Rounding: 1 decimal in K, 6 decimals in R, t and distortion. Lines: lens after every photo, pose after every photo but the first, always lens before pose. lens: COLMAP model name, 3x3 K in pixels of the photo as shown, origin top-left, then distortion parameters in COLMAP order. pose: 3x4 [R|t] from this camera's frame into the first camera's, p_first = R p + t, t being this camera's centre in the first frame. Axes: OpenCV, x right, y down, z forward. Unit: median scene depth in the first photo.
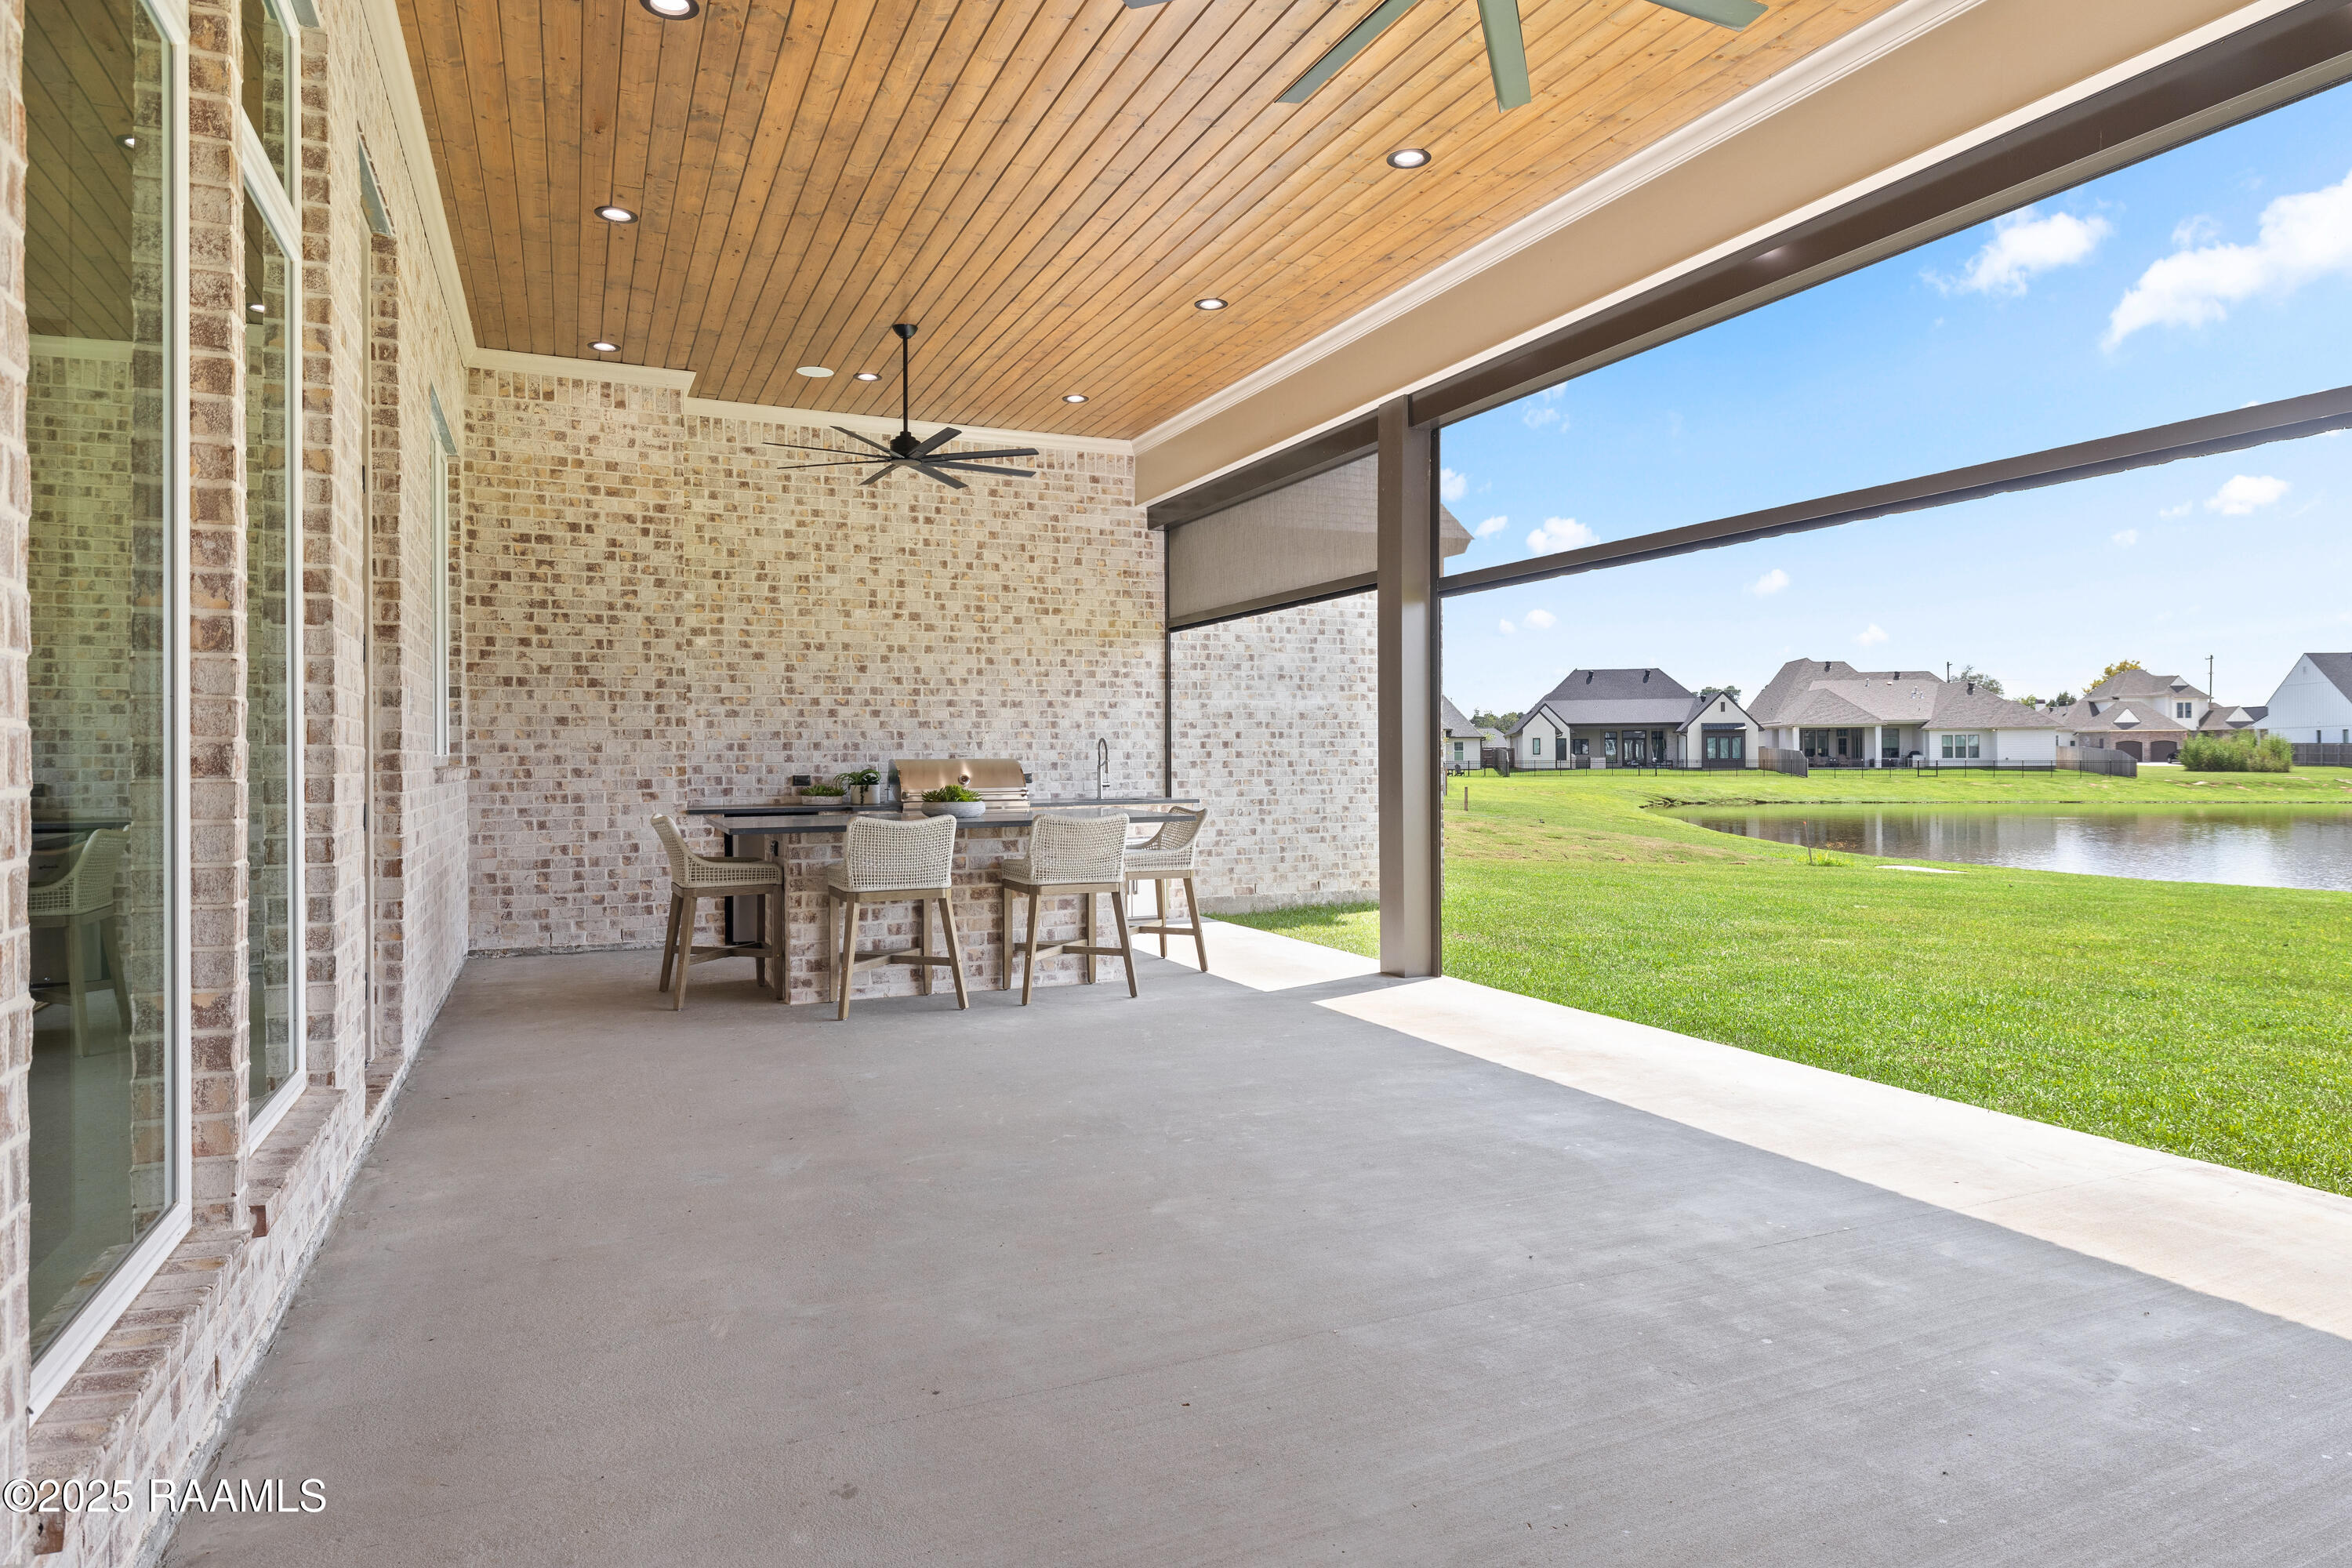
lens RADIAL K [[1337.8, 0, 1179.1], [0, 1337.8, 750.5], [0, 0, 1]] dist [-0.005209, -0.001016]
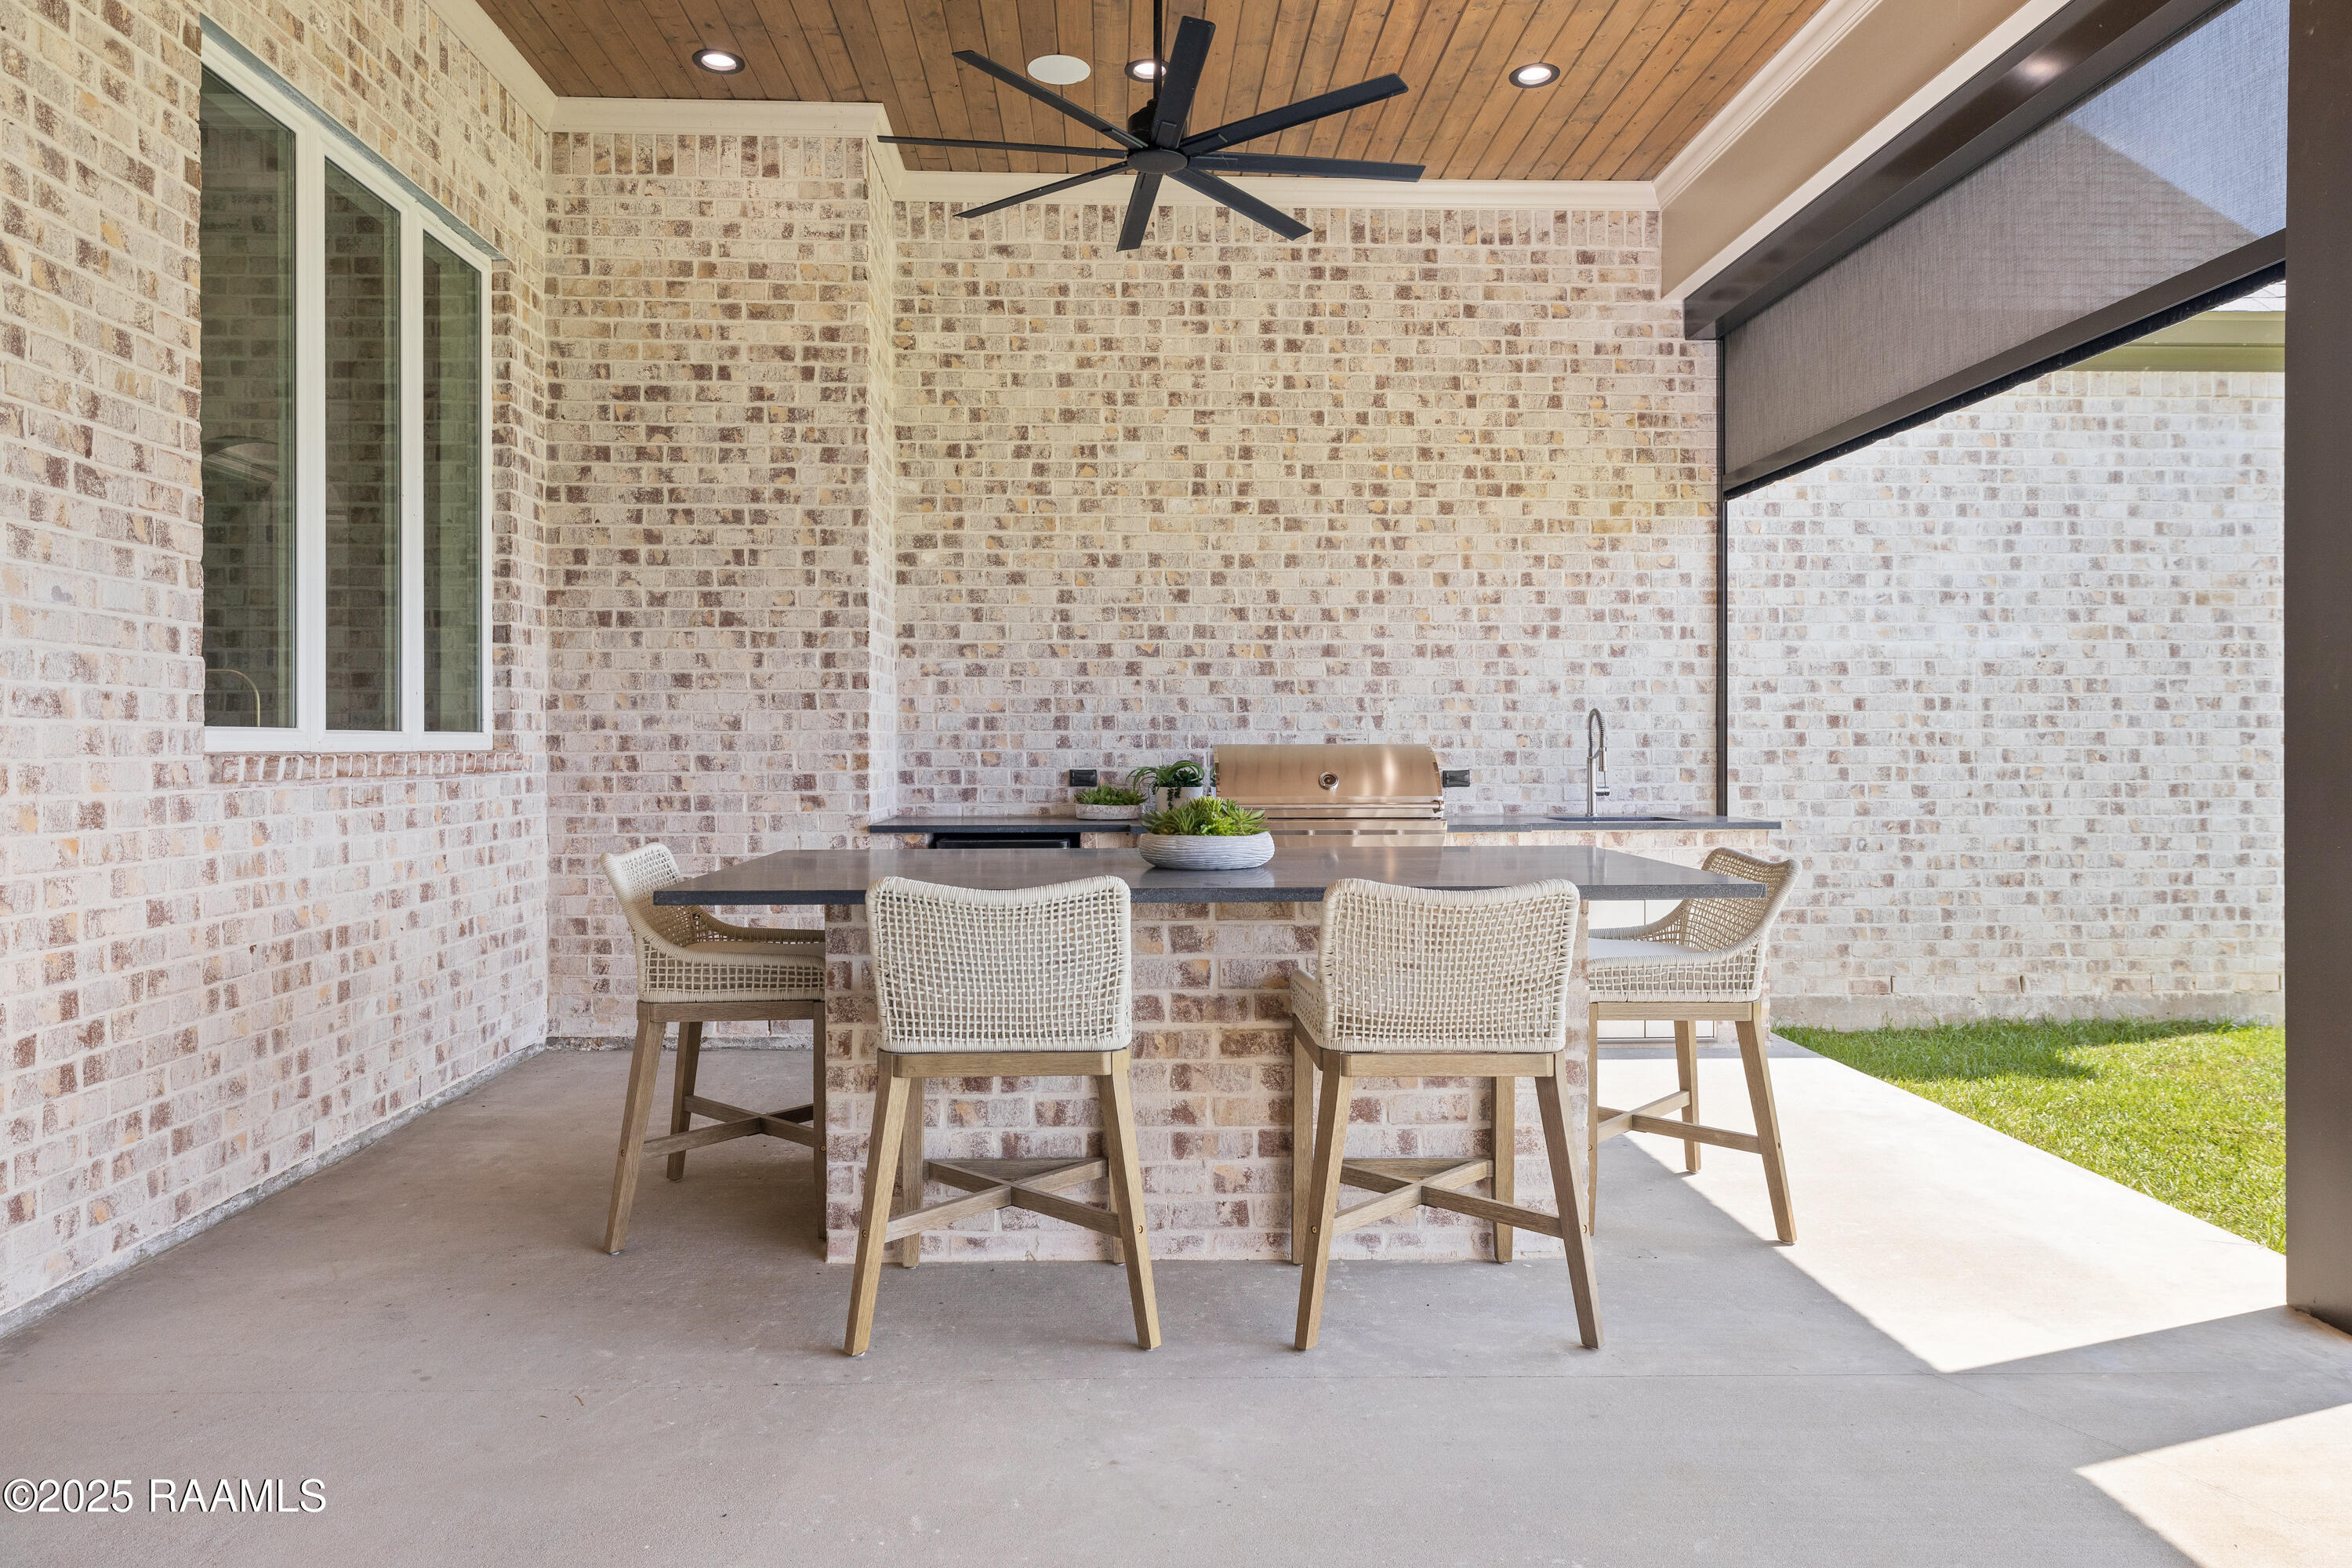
lens RADIAL K [[1457.6, 0, 1167.8], [0, 1457.6, 746.6], [0, 0, 1]] dist [-0.004206, 0.002169]
pose [[0.925933, 0.005378, -0.377649, 0.008002], [-0.003121, 0.999973, 0.006588, 0.003213], [0.377675, -0.004922, 0.925925, 0.373431]]
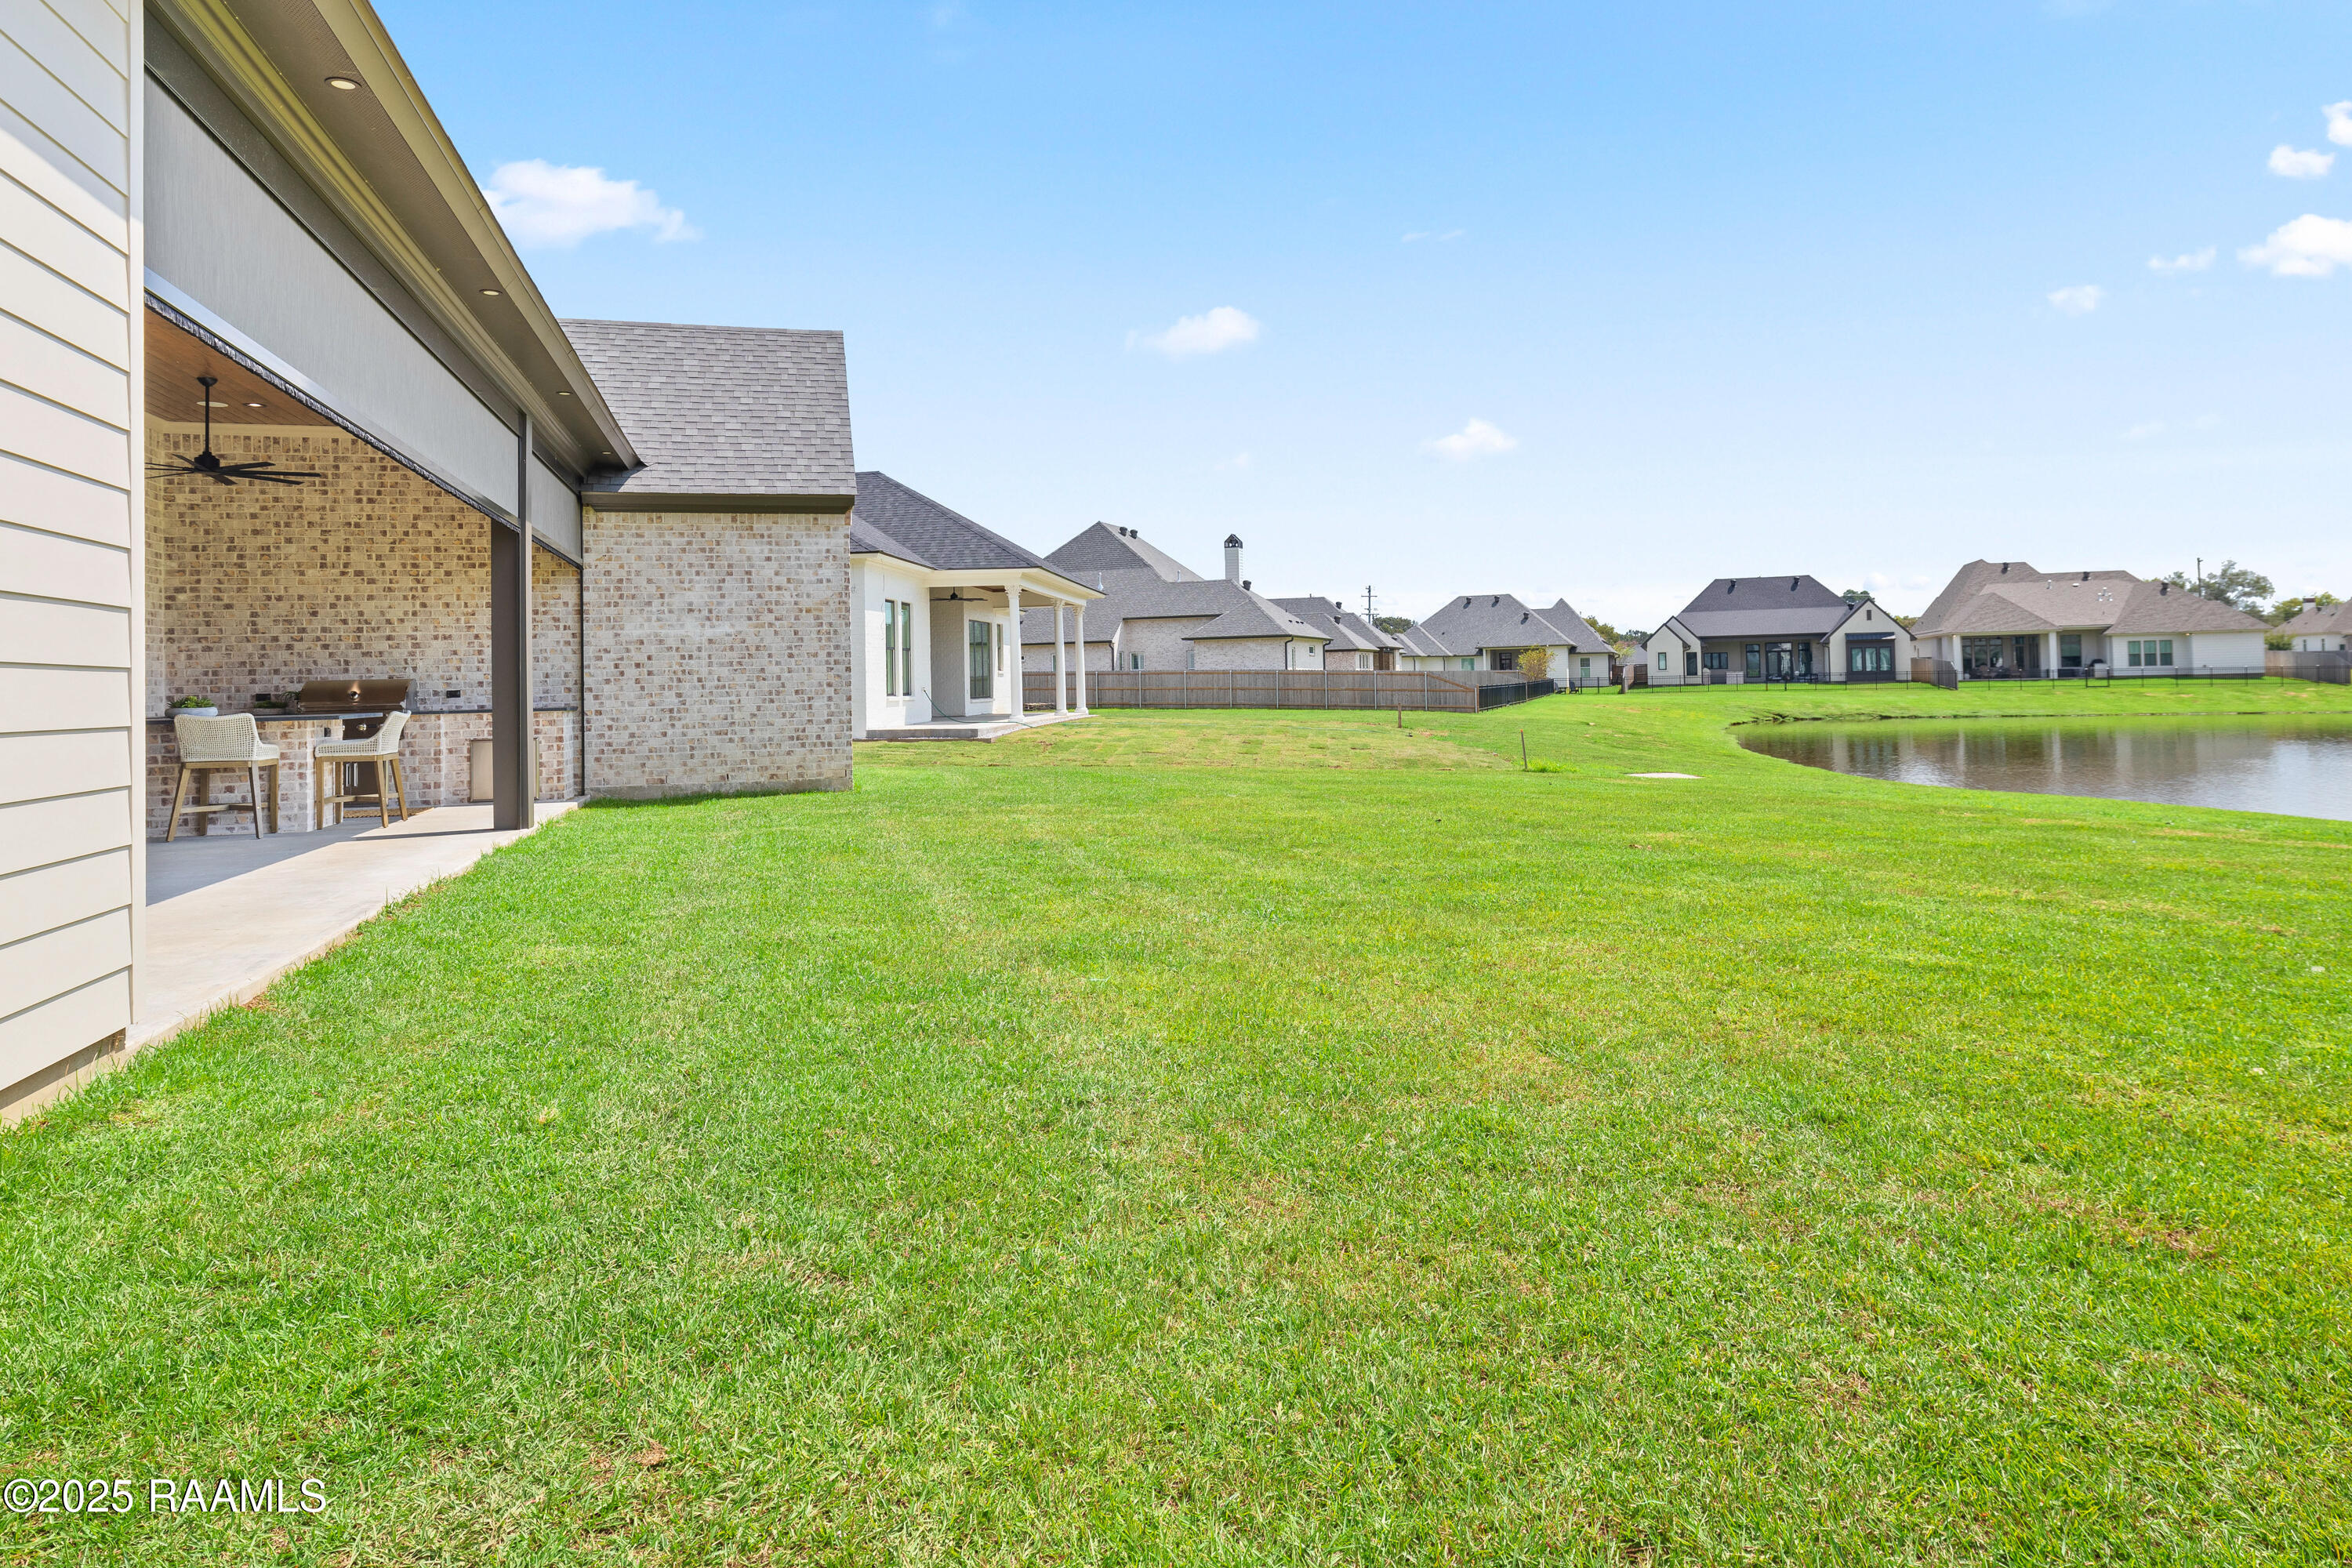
lens RADIAL K [[1383.6, 0, 1173.5], [0, 1383.6, 645.8], [0, 0, 1]] dist [-0.000501, -0.000004]
pose [[0.989562, -0.019174, -0.142829, 0.794024], [0.016305, 0.999642, -0.021234, 0.014417], [0.143185, 0.018684, 0.989520, -0.244191]]
